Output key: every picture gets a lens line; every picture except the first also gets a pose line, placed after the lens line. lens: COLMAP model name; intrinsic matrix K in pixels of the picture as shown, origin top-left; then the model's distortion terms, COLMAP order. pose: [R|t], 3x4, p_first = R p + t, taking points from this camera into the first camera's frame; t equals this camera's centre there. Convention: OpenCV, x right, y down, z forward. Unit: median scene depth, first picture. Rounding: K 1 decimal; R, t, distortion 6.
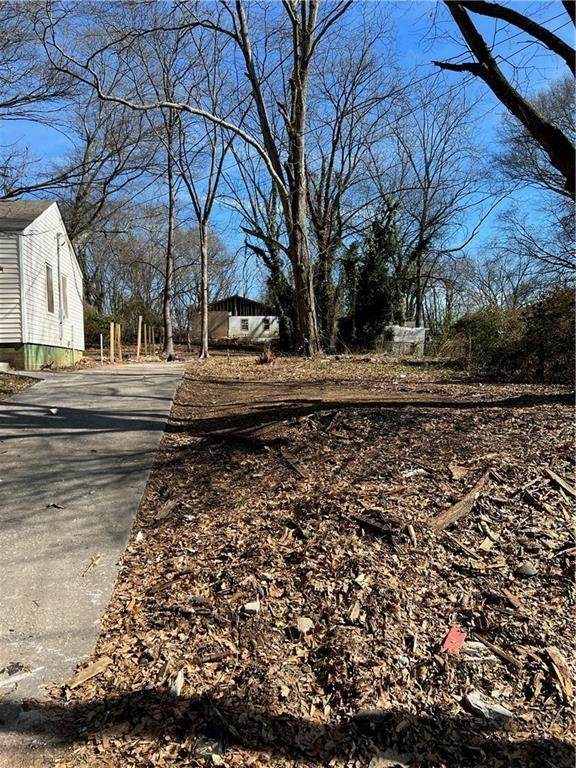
lens RADIAL K [[583.2, 0, 284.4], [0, 583.2, 386.8], [0, 0, 1]] dist [-0.002657, 0.001631]
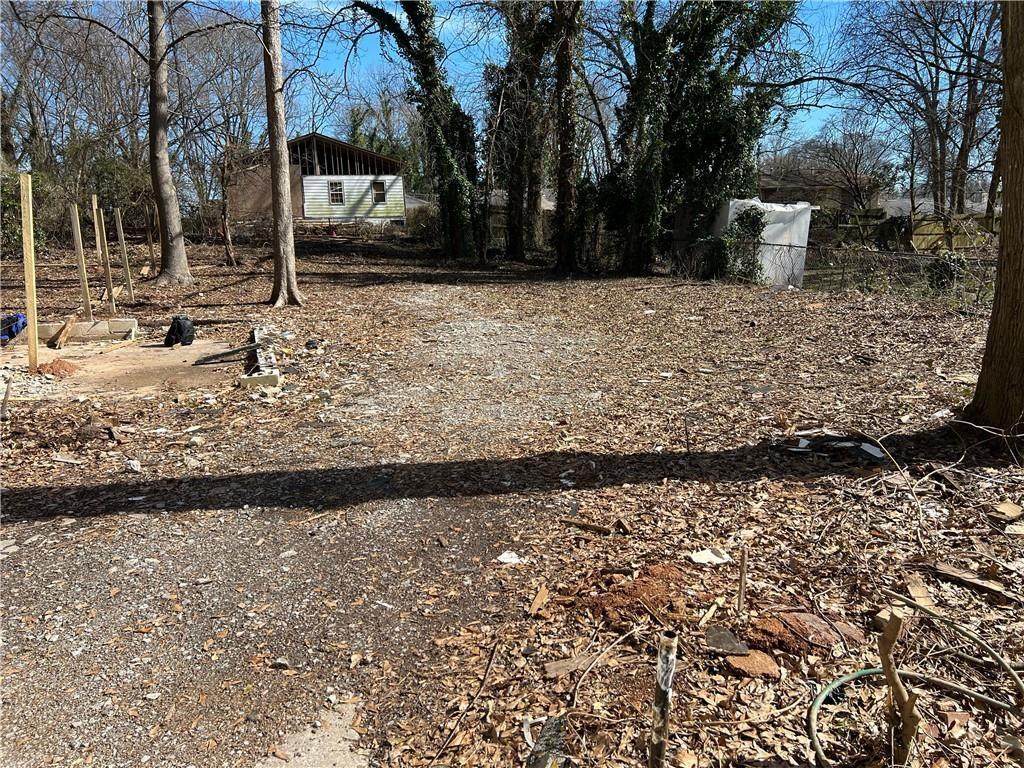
lens RADIAL K [[777.7, 0, 514.7], [0, 777.7, 375.9], [0, 0, 1]] dist [-0.002657, 0.001631]
pose [[0.980316, -0.046976, 0.191764, -0.074069], [0.021479, 0.990892, 0.132935, -0.049555], [-0.196262, -0.126199, 0.972396, 0.408594]]
